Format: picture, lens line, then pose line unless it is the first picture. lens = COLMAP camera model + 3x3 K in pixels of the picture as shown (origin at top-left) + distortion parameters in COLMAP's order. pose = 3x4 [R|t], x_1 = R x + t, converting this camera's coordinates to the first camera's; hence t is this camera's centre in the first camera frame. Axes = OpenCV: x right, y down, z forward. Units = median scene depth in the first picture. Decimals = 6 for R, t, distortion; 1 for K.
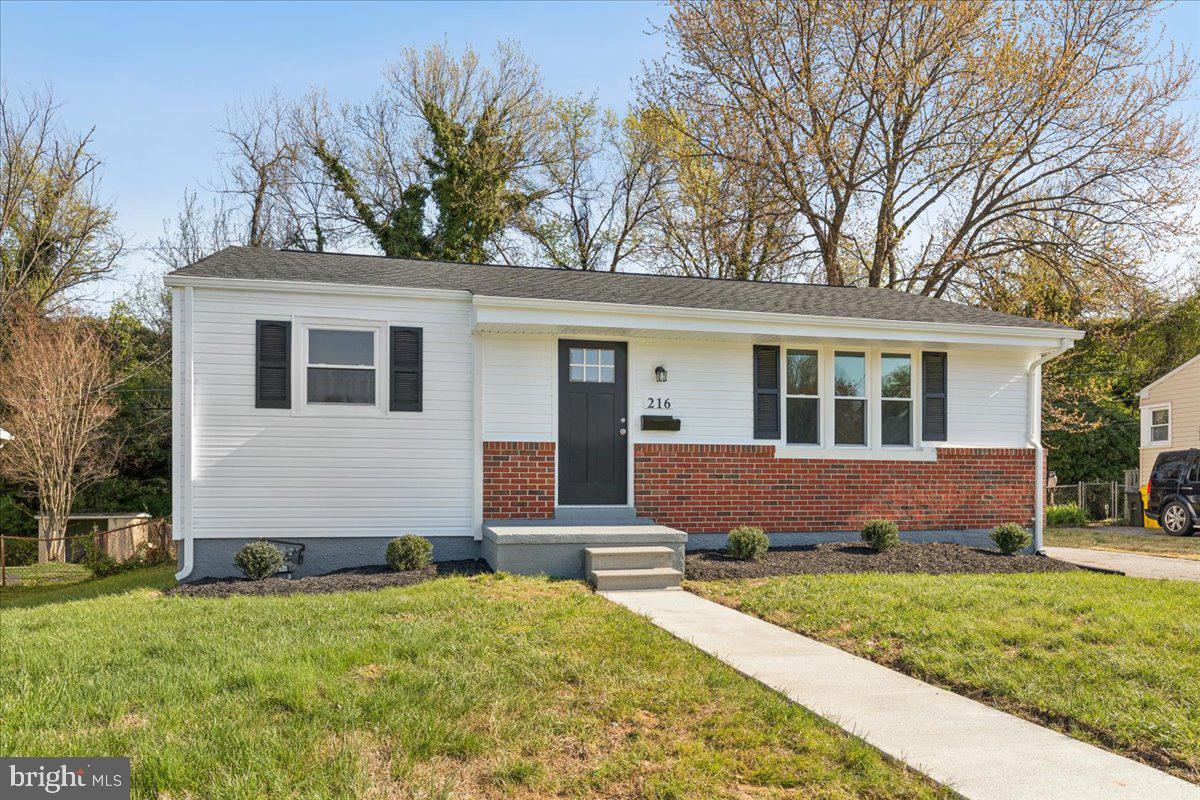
lens RADIAL K [[909.8, 0, 566.8], [0, 909.8, 435.3], [0, 0, 1]] dist [-0.007091, 0.005664]
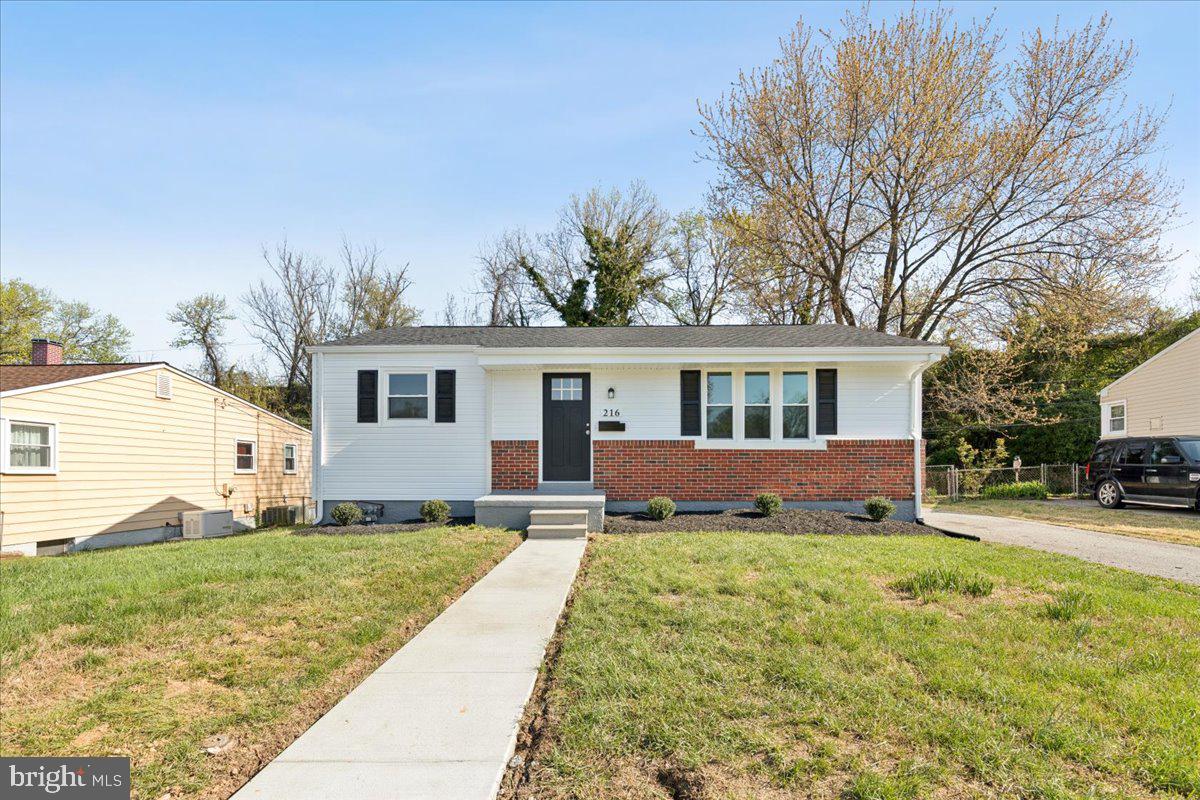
lens RADIAL K [[580.5, 0, 575.5], [0, 580.5, 428.4], [0, 0, 1]] dist [0.004337, -0.001754]
pose [[0.961189, -0.021007, -0.275091, 0.288046], [0.017554, 0.999733, -0.015009, 0.003122], [0.275333, 0.009597, 0.961301, 0.071545]]
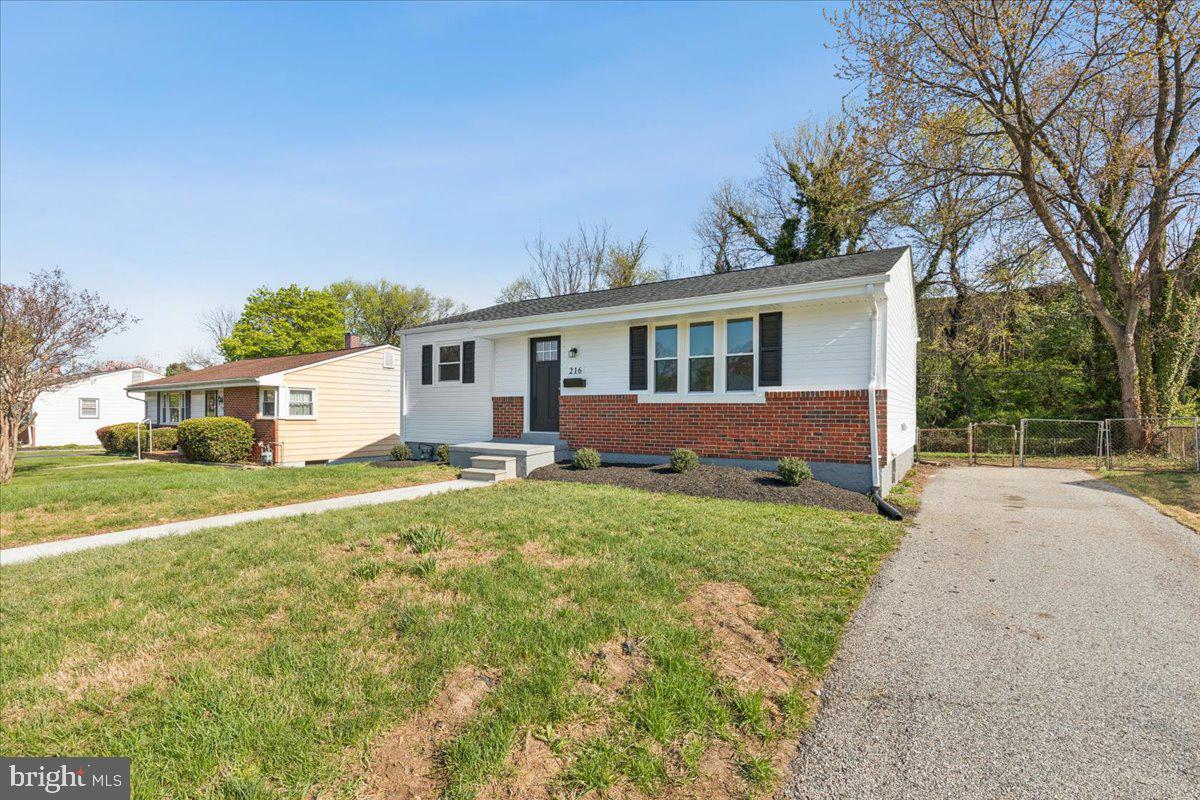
lens RADIAL K [[543.0, 0, 576.9], [0, 543.0, 386.2], [0, 0, 1]] dist [0.004564, -0.002273]
pose [[0.667318, -0.034702, -0.743964, 0.783032], [0.042673, 0.999054, -0.008324, 0.001080], [0.743550, -0.026193, 0.668168, 0.329981]]
